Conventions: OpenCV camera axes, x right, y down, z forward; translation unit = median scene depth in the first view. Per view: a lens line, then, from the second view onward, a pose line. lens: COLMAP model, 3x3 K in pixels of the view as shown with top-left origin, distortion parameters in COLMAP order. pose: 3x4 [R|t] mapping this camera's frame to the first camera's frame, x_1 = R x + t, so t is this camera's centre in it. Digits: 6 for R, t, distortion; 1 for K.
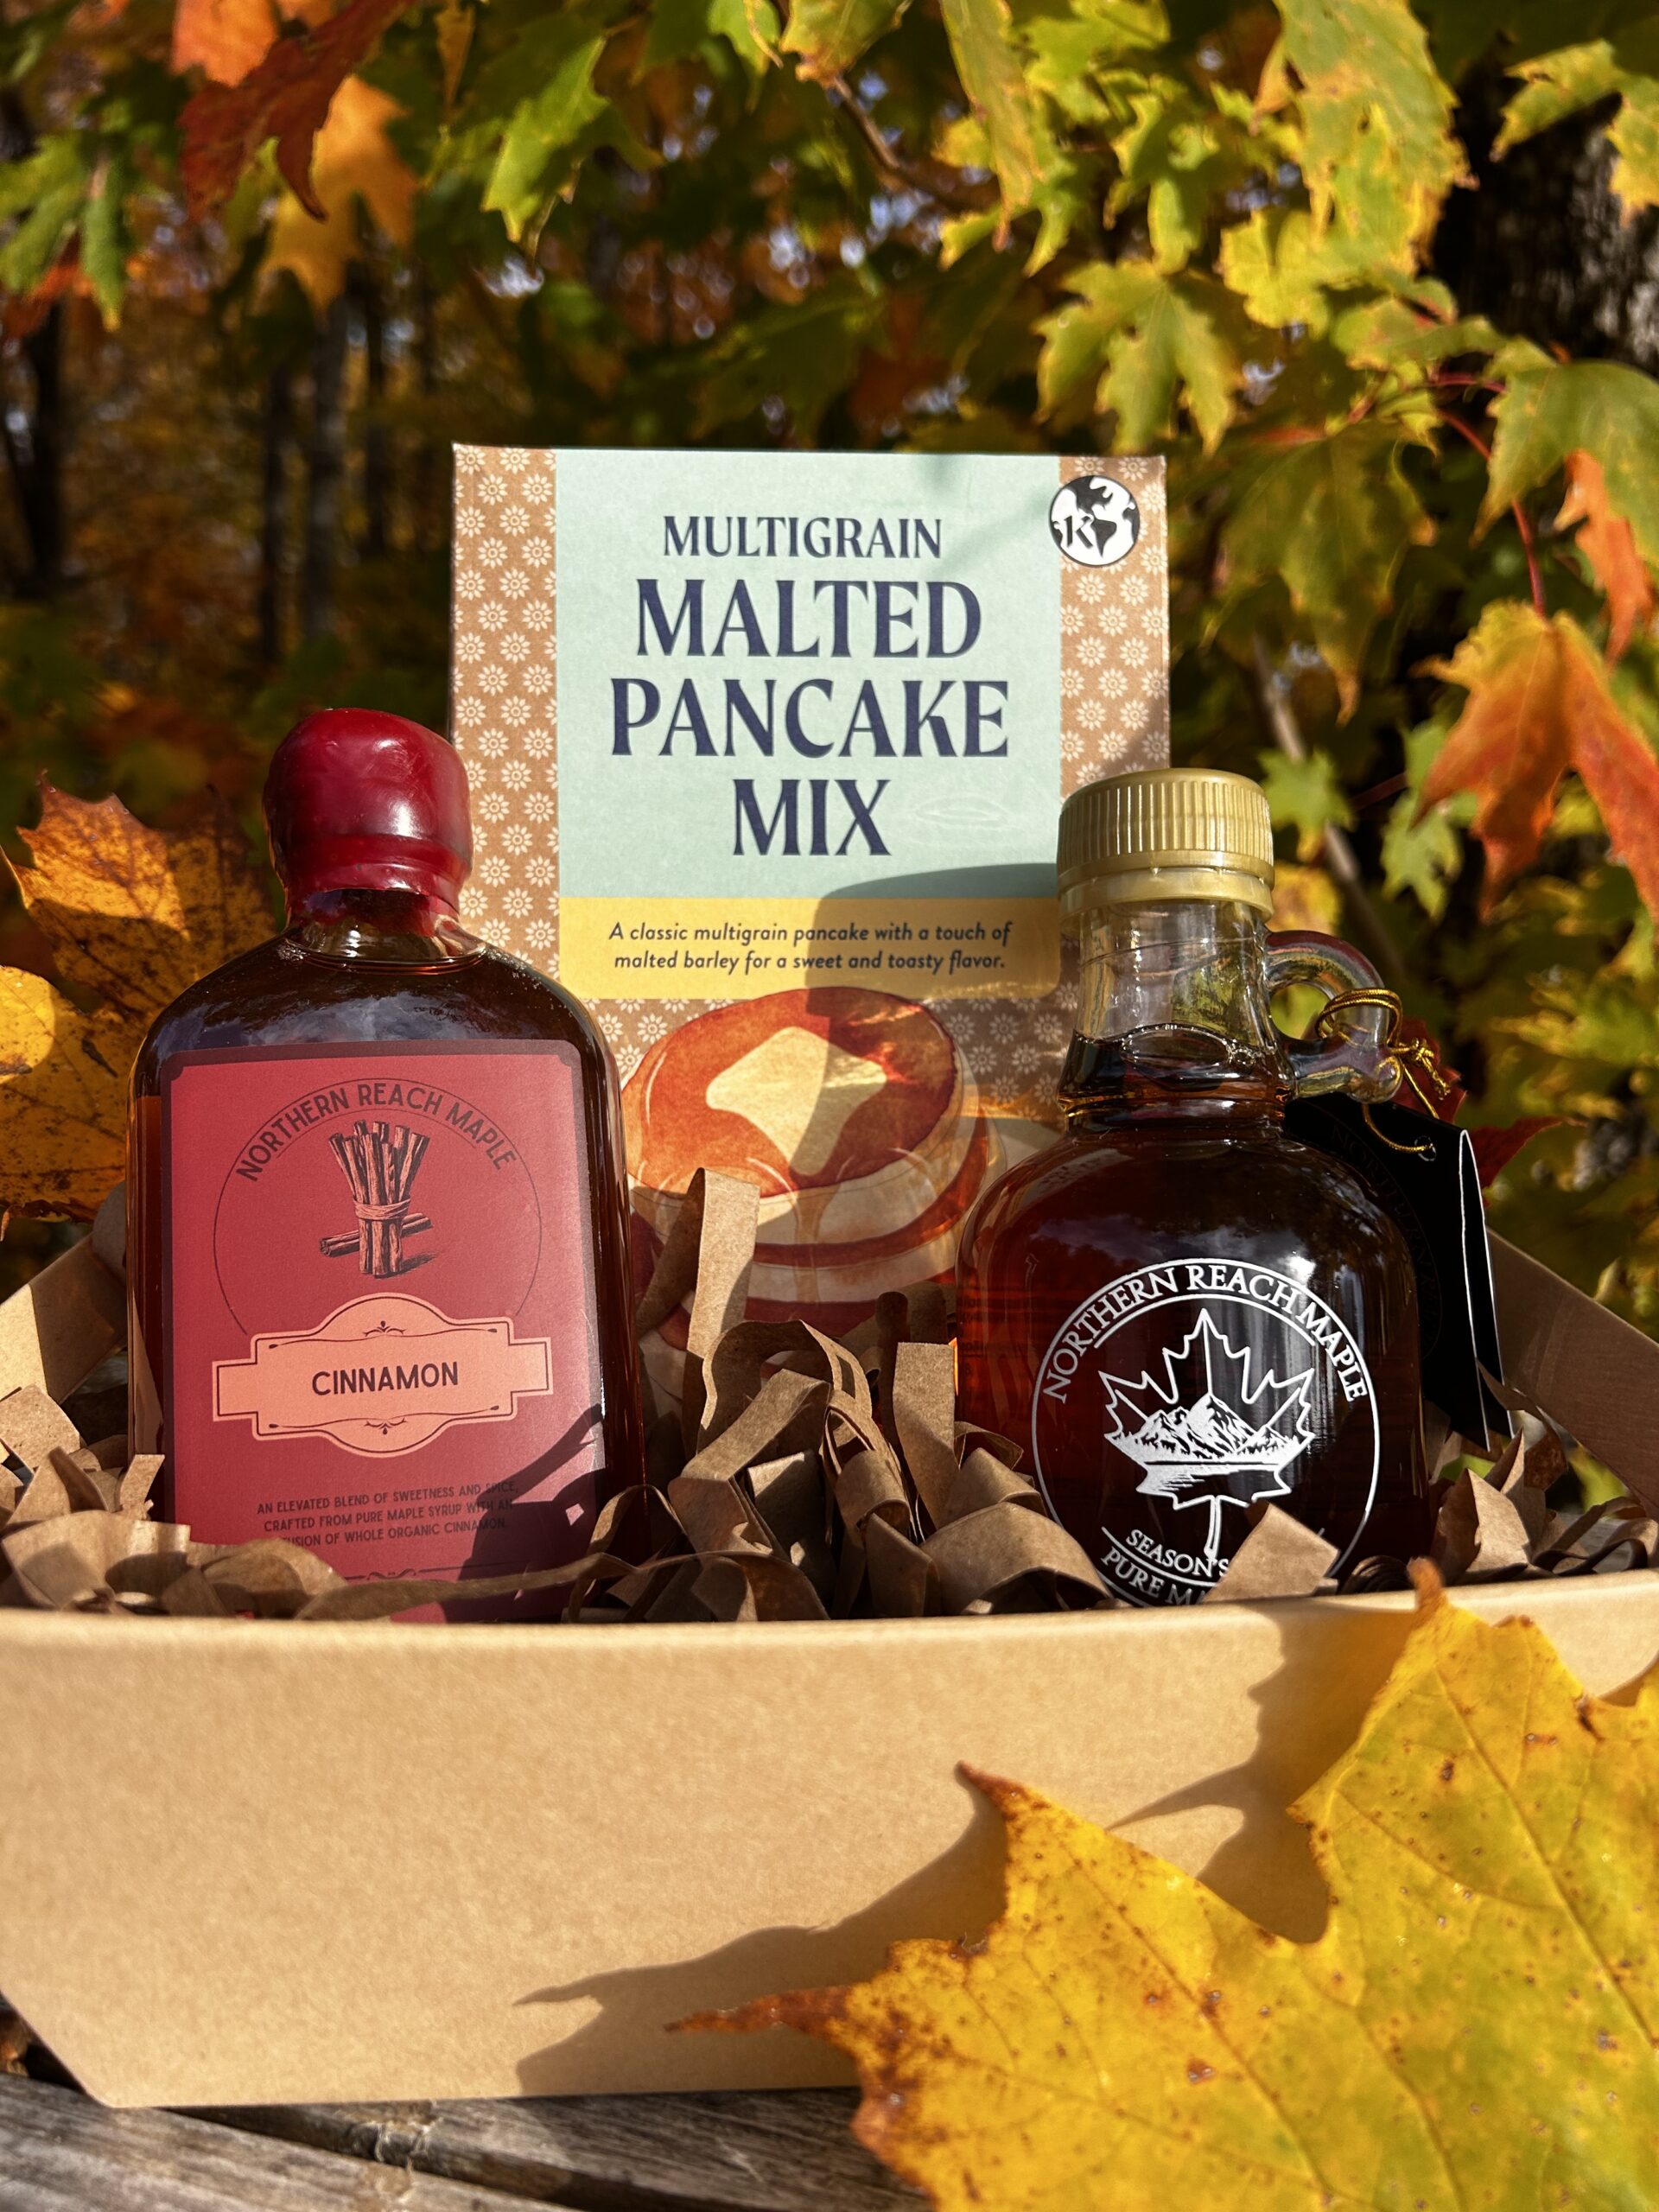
lens RADIAL K [[1687.9, 0, 832.4], [0, 1687.9, 1135.4], [0, 0, 1]] dist [0.034665, -0.080208]
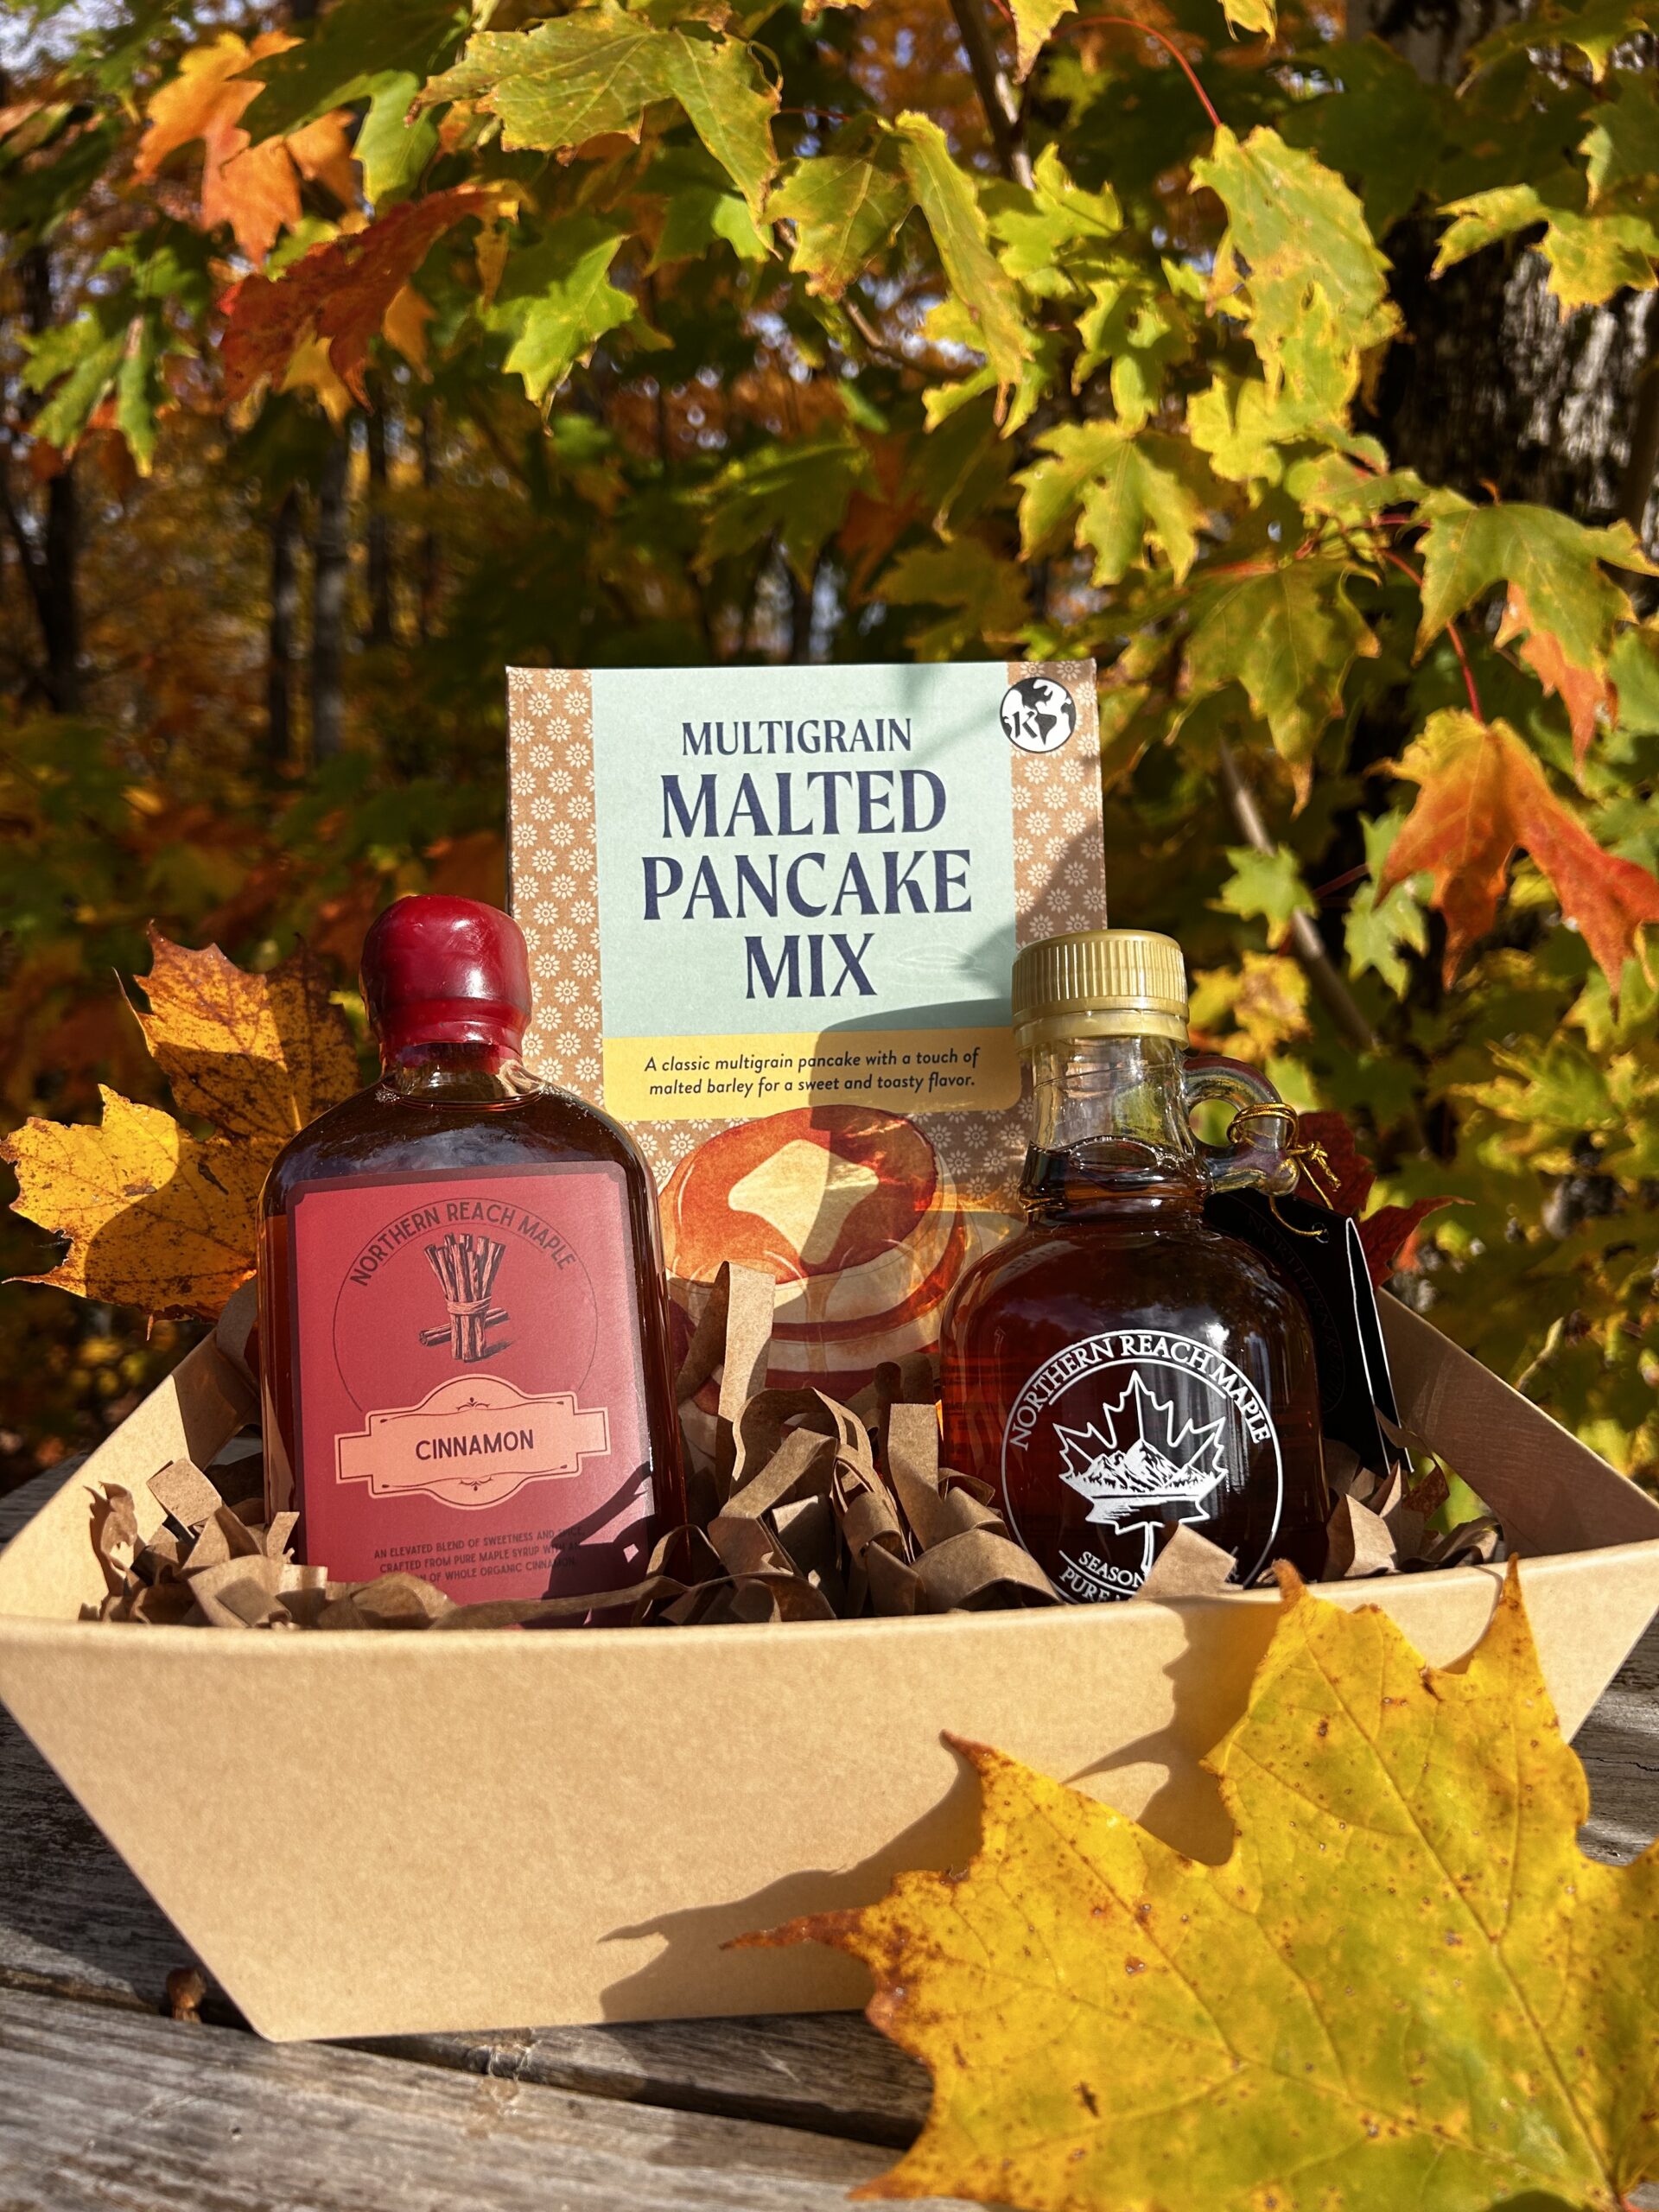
lens RADIAL K [[1687.9, 0, 831.0], [0, 1687.9, 1123.1], [0, 0, 1]] dist [0.034665, -0.080208]
pose [[0.999609, -0.027344, -0.005814, 0.006248], [0.027071, 0.998719, -0.042756, -0.025059], [0.006976, 0.042582, 0.999069, -0.196506]]
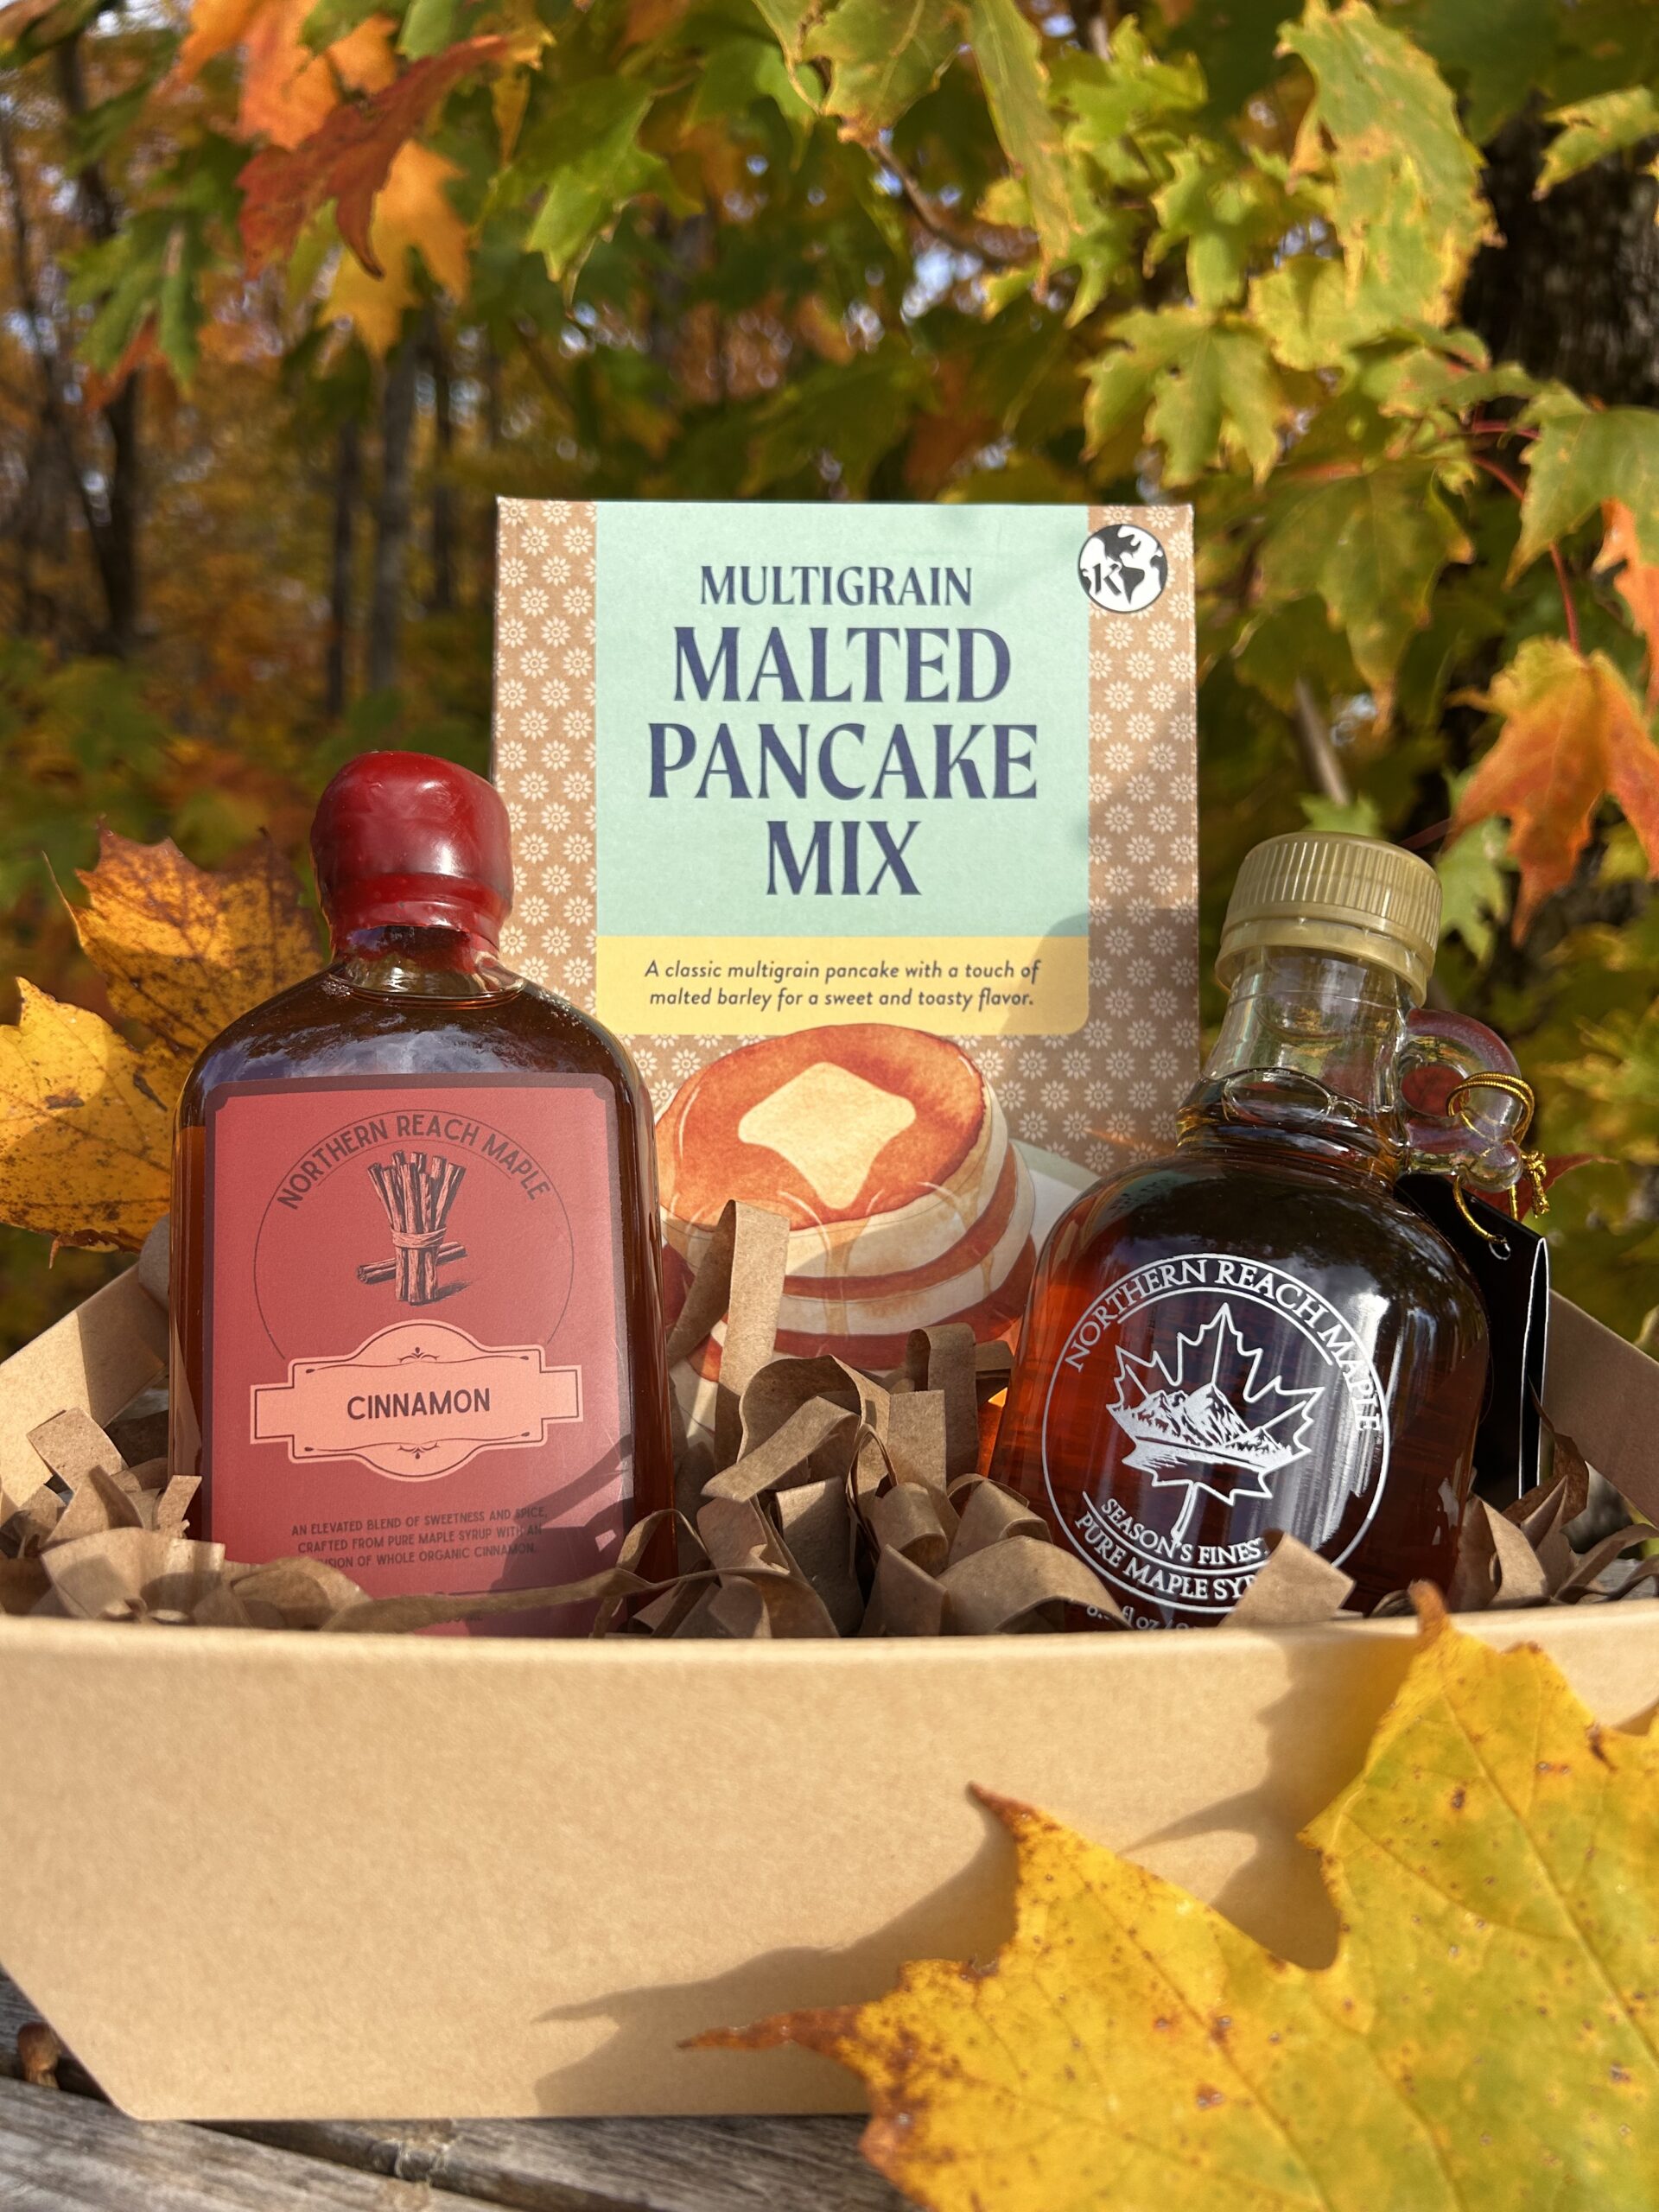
lens RADIAL K [[1687.9, 0, 843.6], [0, 1687.9, 1137.5], [0, 0, 1]] dist [0.034665, -0.080208]
pose [[0.999625, 0.003827, -0.027117, 0.016006], [-0.004586, 0.999598, -0.027973, 0.008885], [0.026999, 0.028087, 0.999241, -0.013614]]
